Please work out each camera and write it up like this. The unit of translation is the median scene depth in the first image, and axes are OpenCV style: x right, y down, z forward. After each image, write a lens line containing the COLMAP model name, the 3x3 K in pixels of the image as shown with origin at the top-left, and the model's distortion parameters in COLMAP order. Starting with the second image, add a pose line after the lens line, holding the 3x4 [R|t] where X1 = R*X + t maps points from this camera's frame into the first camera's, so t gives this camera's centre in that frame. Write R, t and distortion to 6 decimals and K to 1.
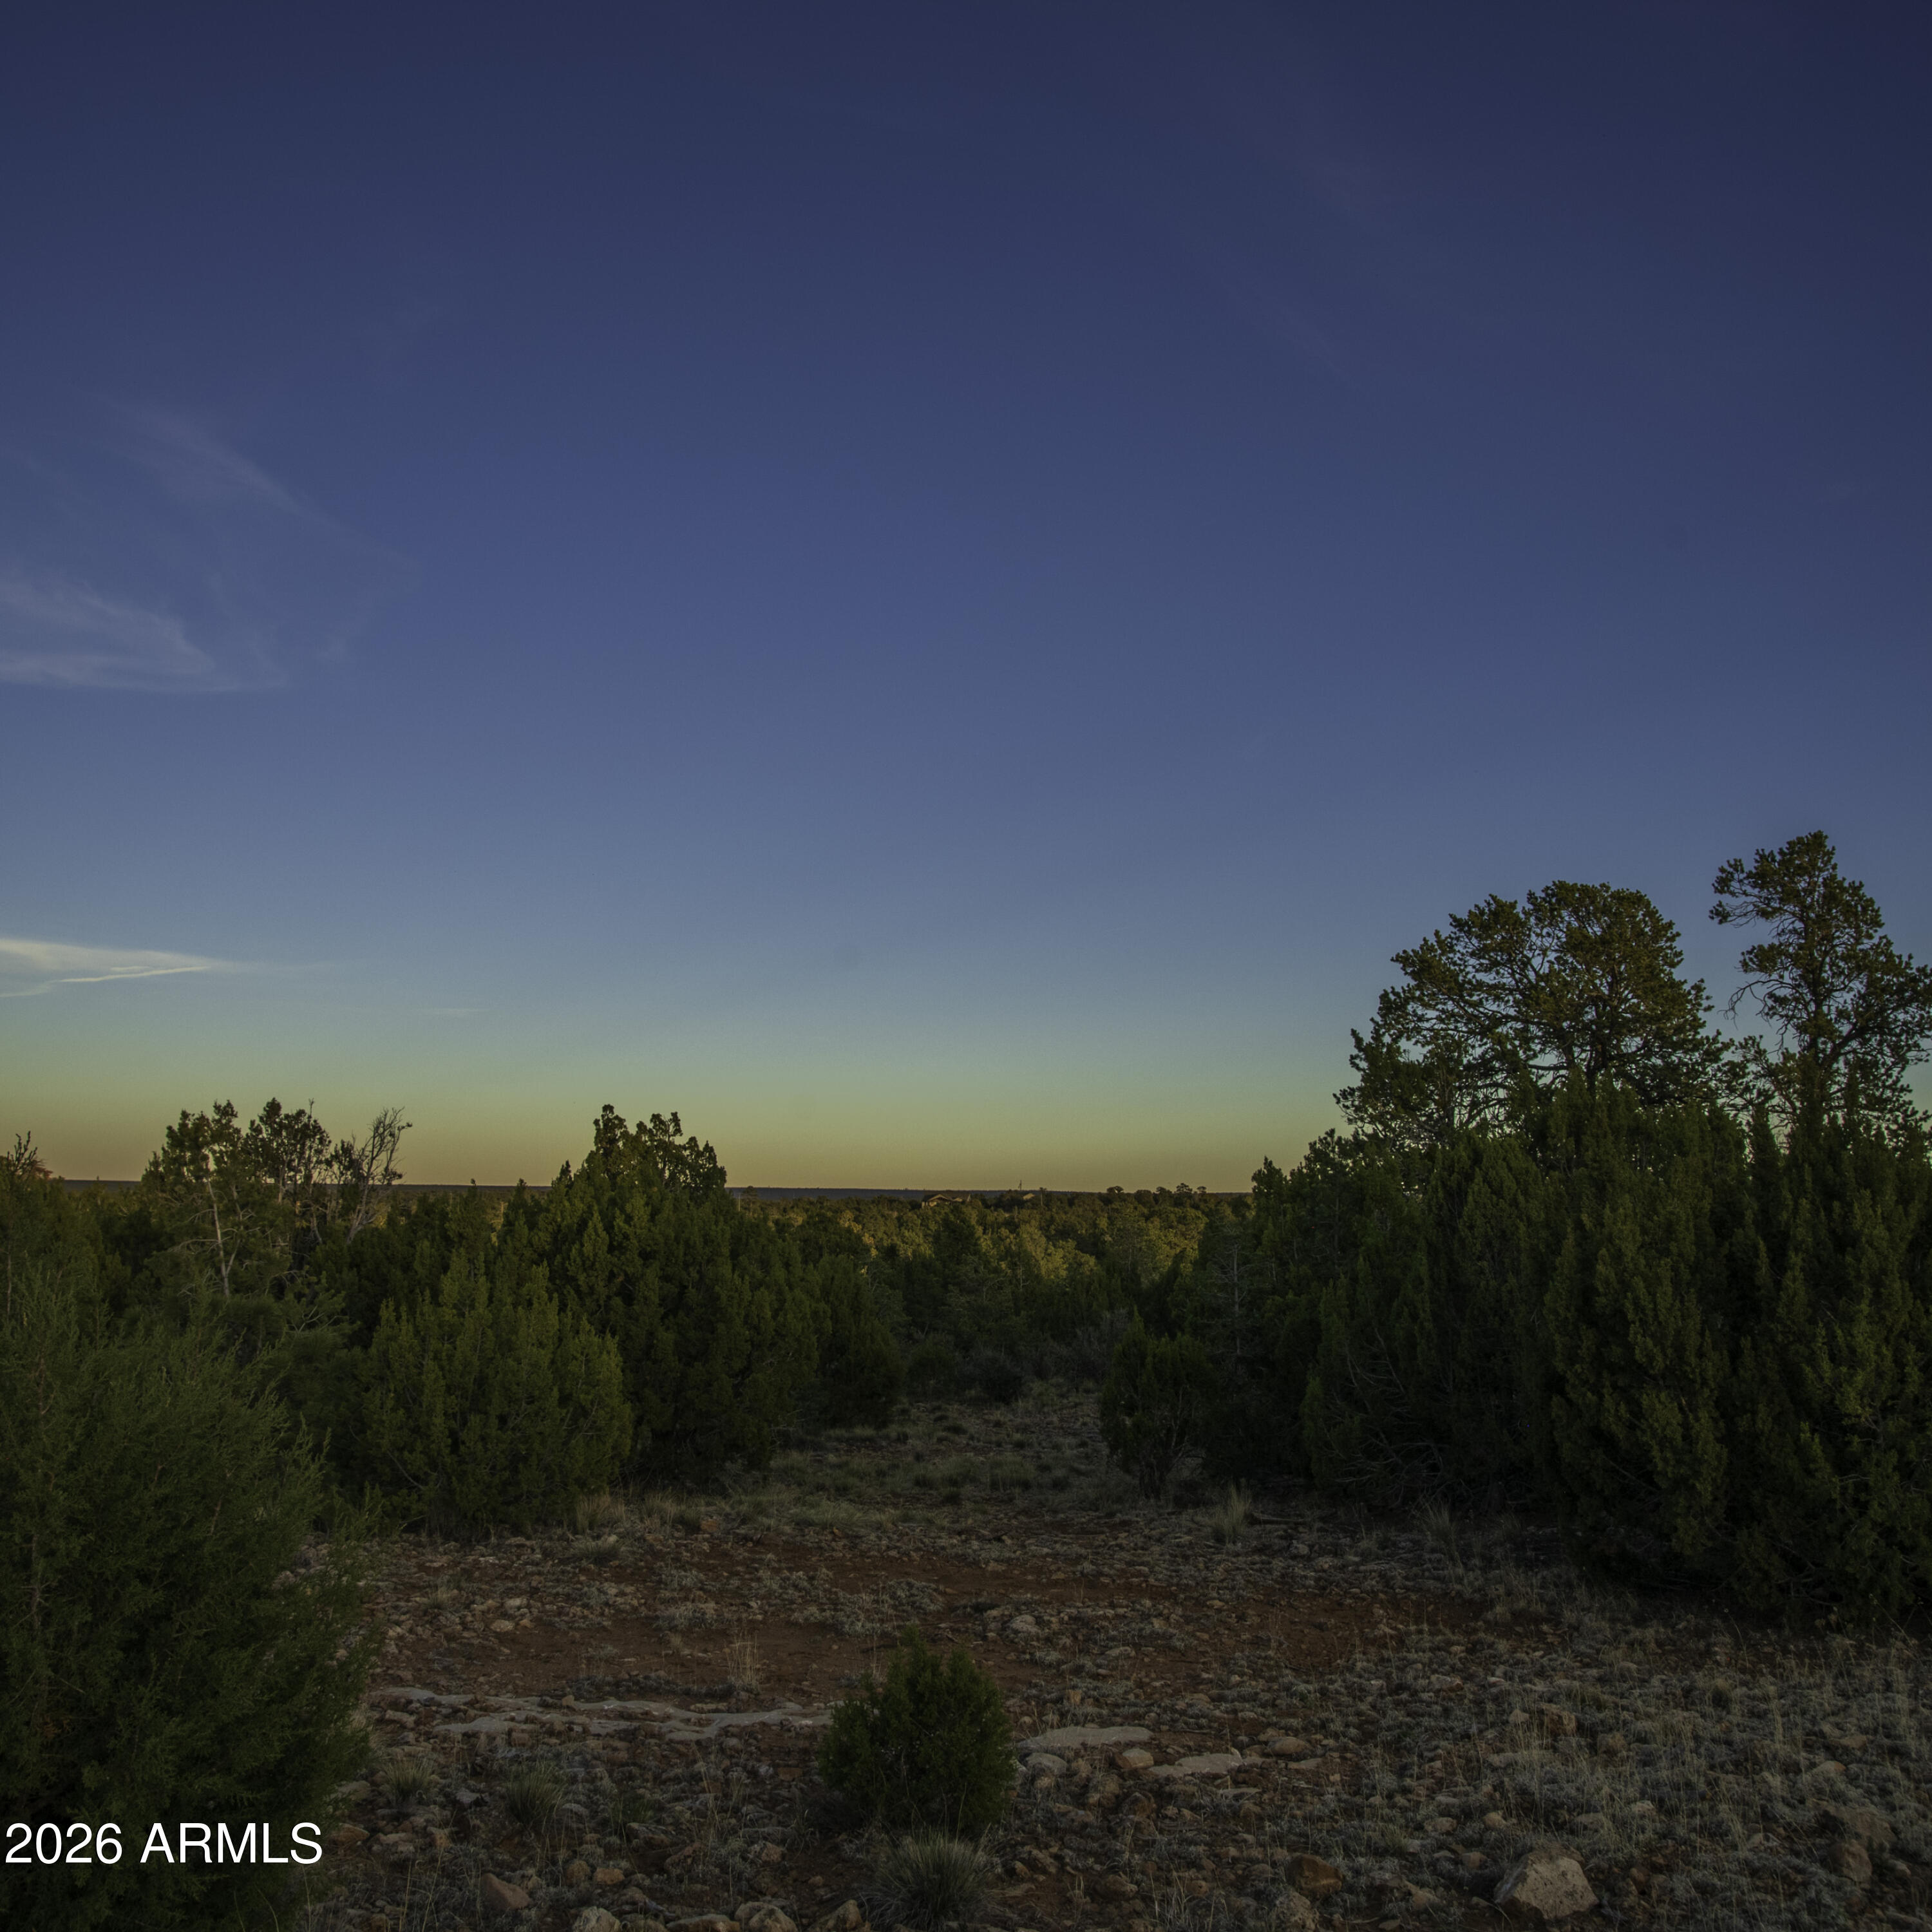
lens RADIAL K [[2035.5, 0, 966.0], [0, 2035.5, 966.0], [0, 0, 1]] dist [-0.129276, 0.119759]
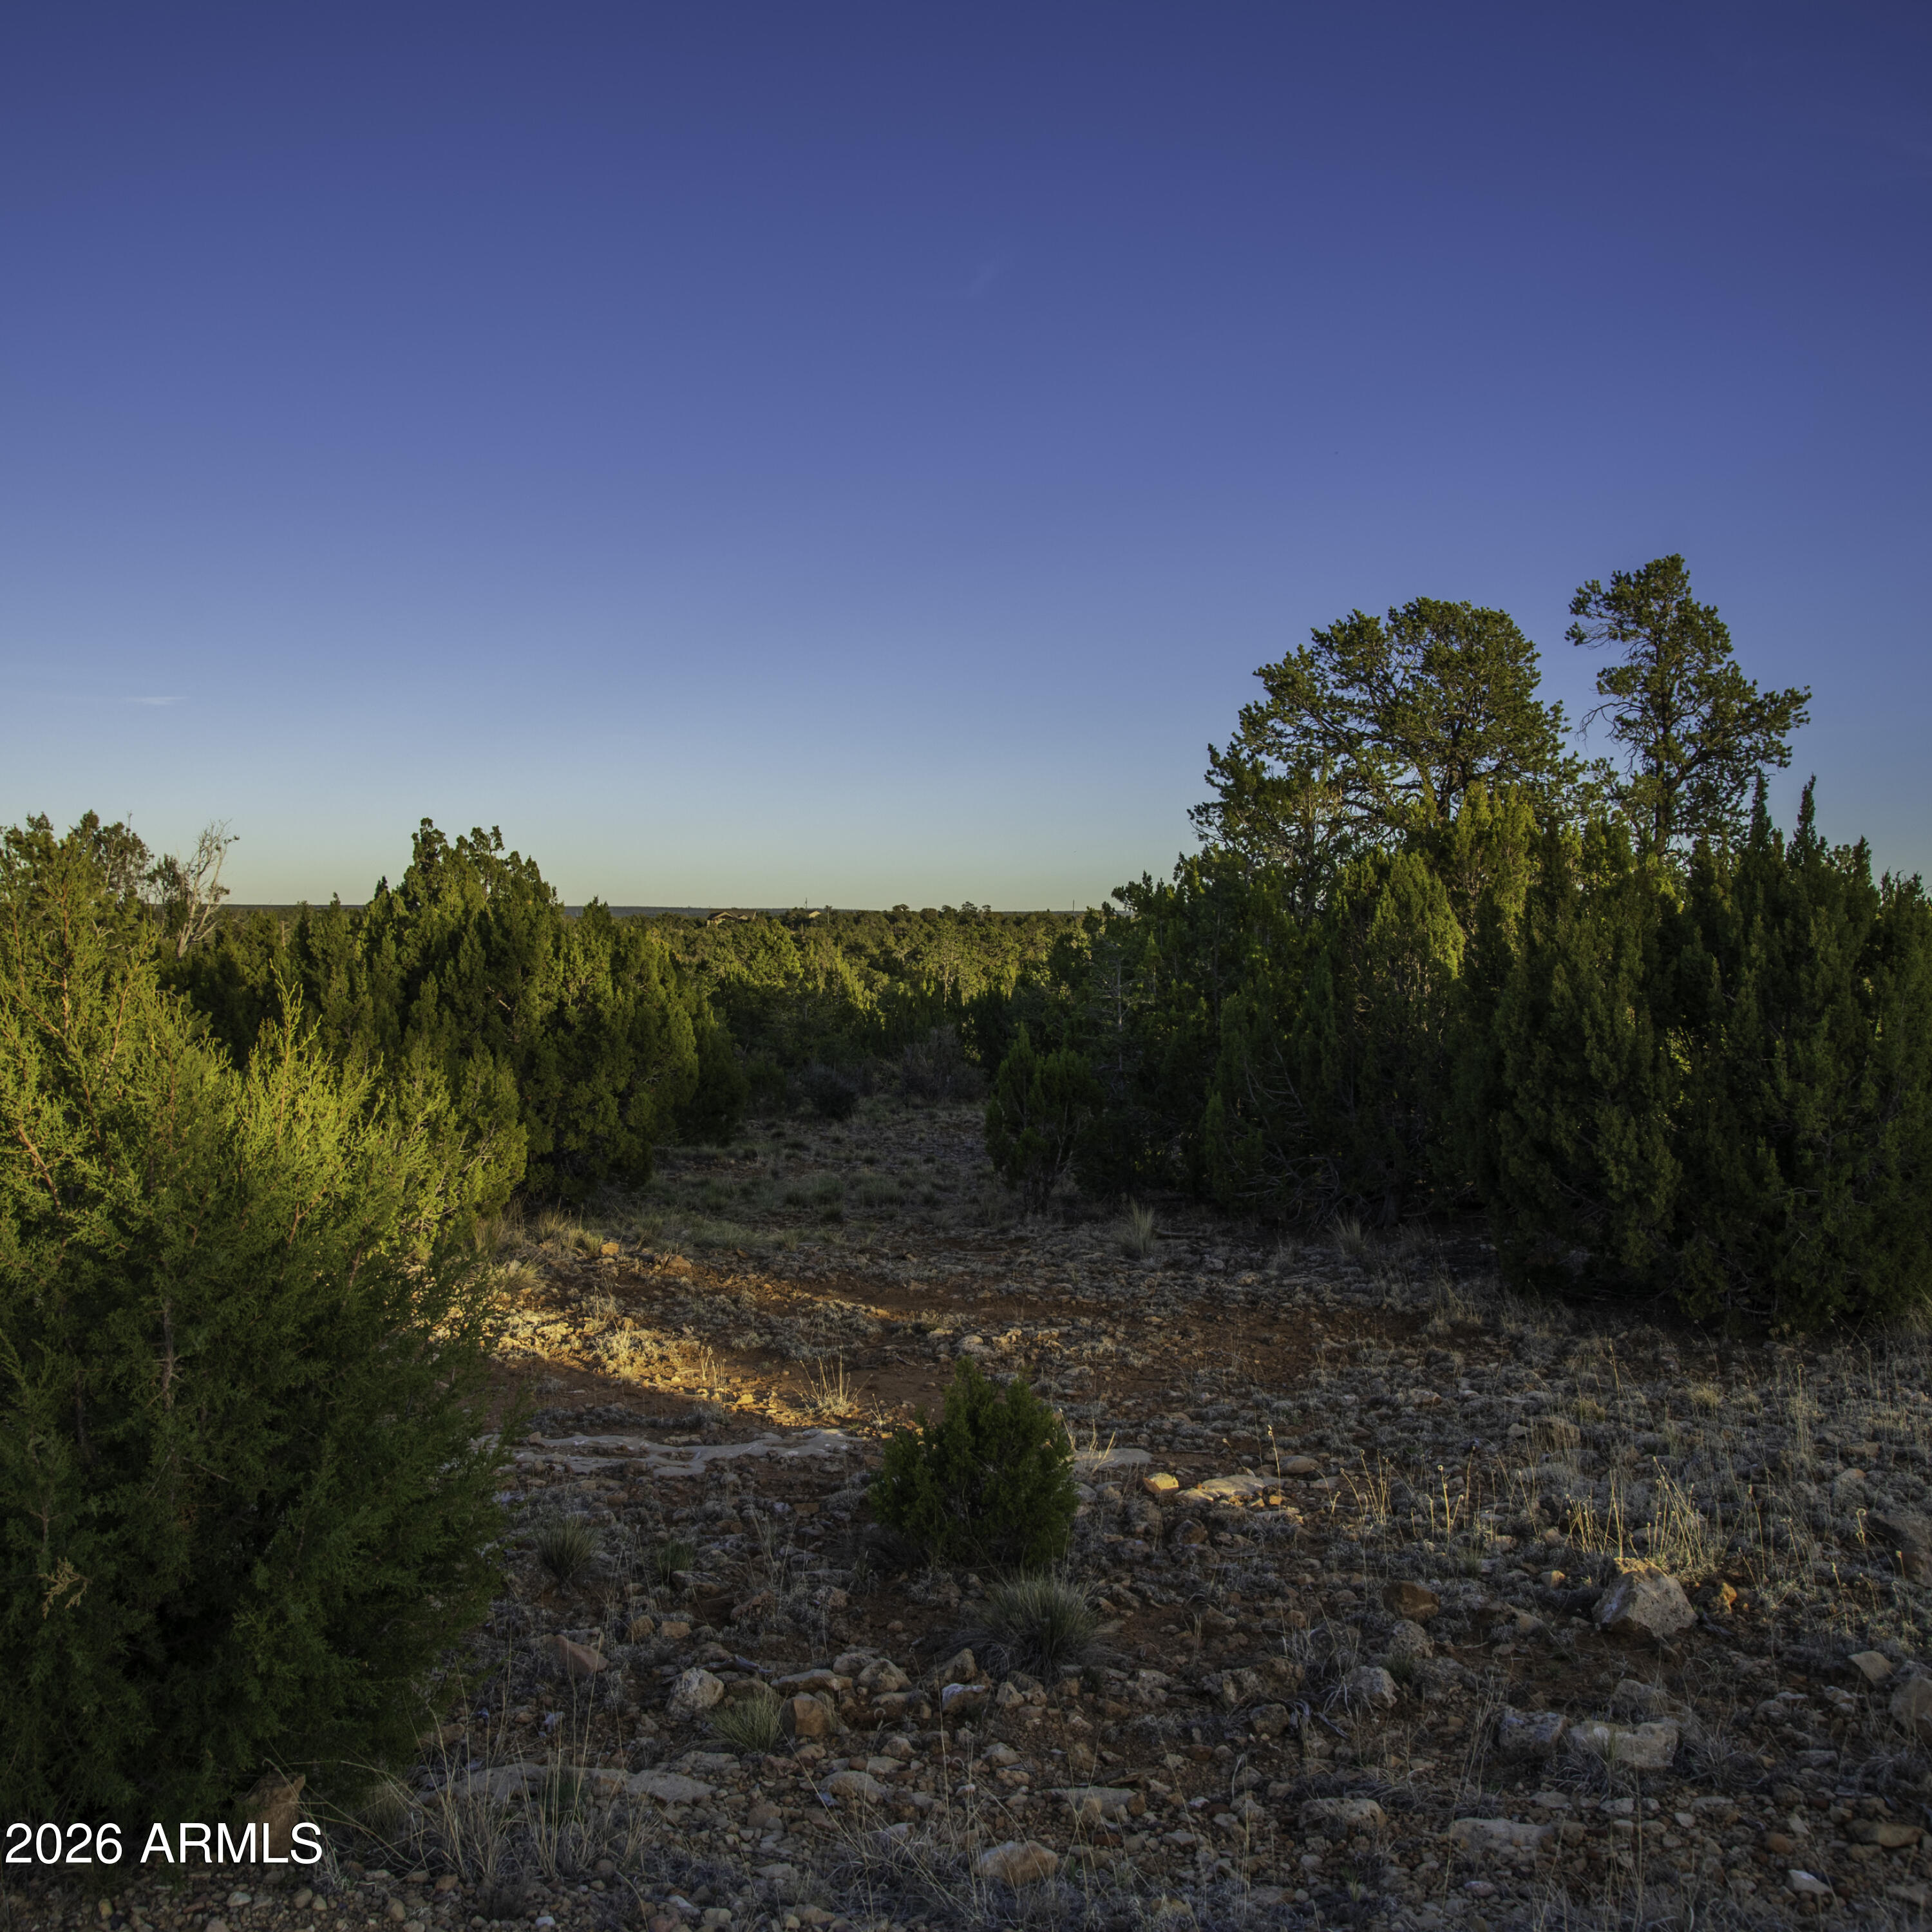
lens RADIAL K [[2035.5, 0, 966.0], [0, 2035.5, 966.0], [0, 0, 1]] dist [-0.129276, 0.119759]
pose [[0.994160, -0.001394, 0.107903, -0.052432], [-0.013475, 0.990487, 0.136947, 0.006619], [-0.107068, -0.137601, 0.984684, 0.036163]]
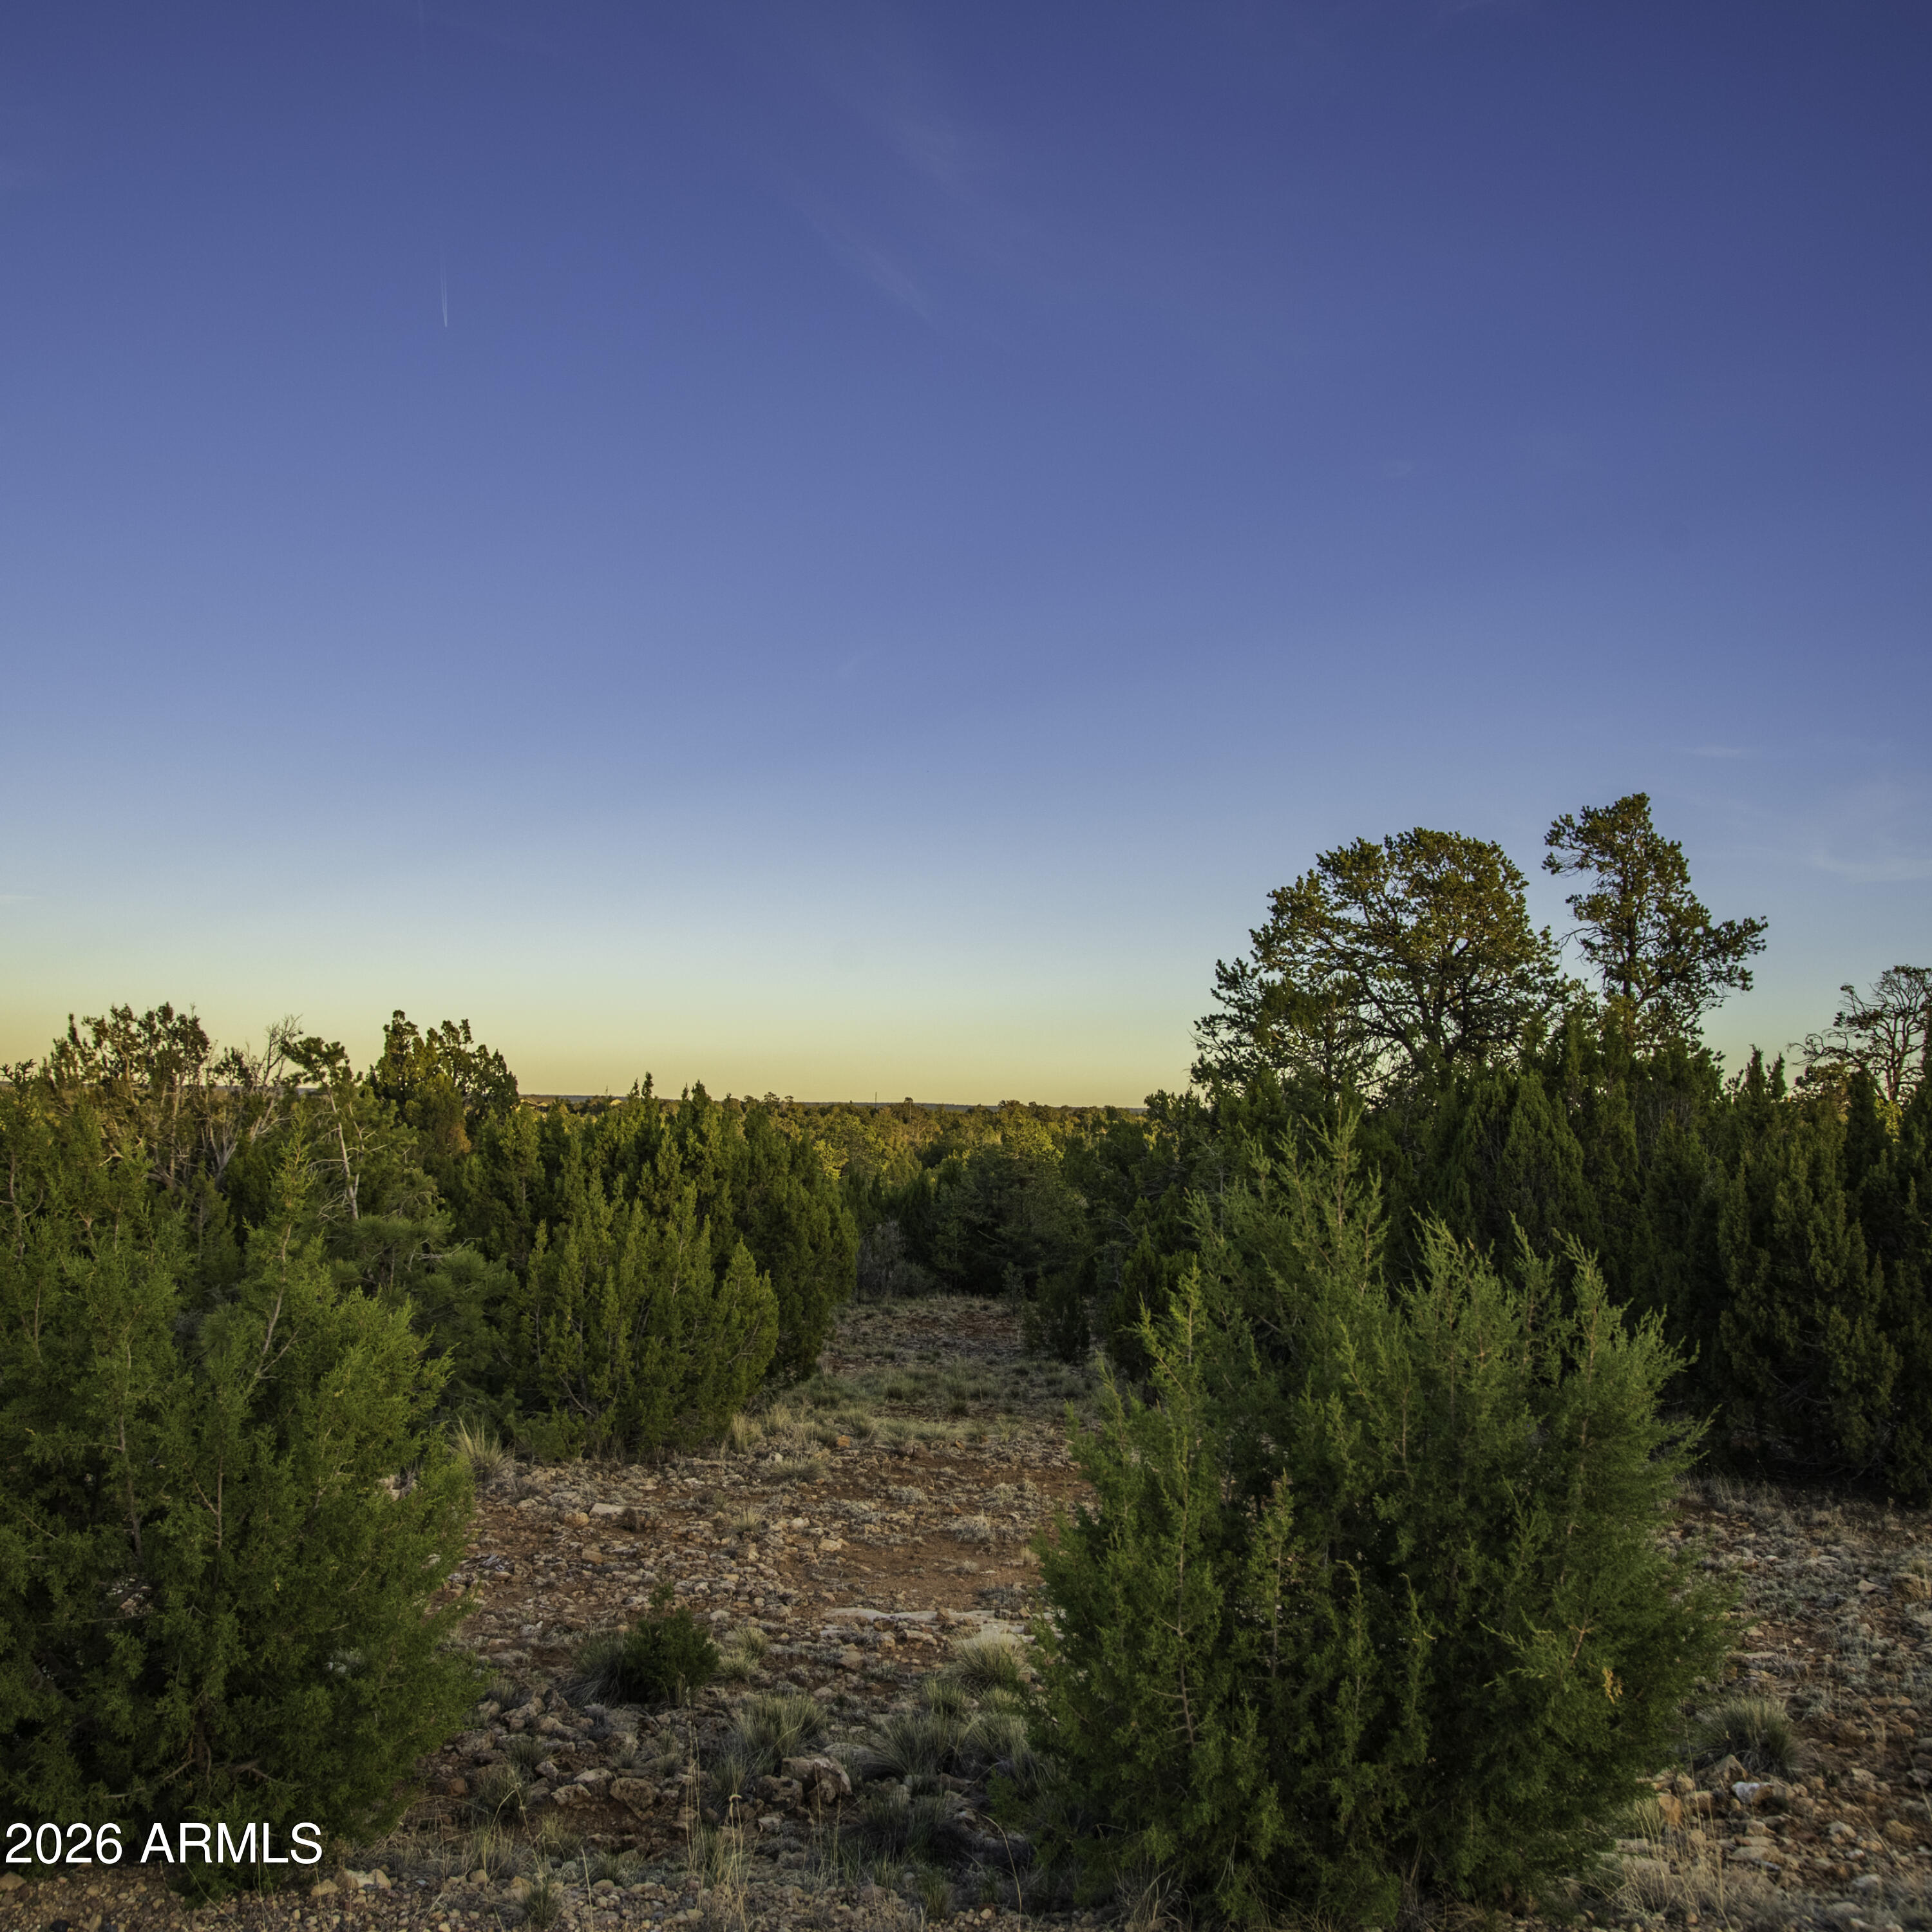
lens RADIAL K [[2038.8, 0, 969.6], [0, 2038.8, 1006.6], [0, 0, 1]] dist [-0.091543, 0.006042]
pose [[0.976337, 0.025181, 0.214785, -0.248019], [-0.039112, 0.997380, 0.060858, -0.005940], [-0.212690, -0.067818, 0.974763, -0.001654]]
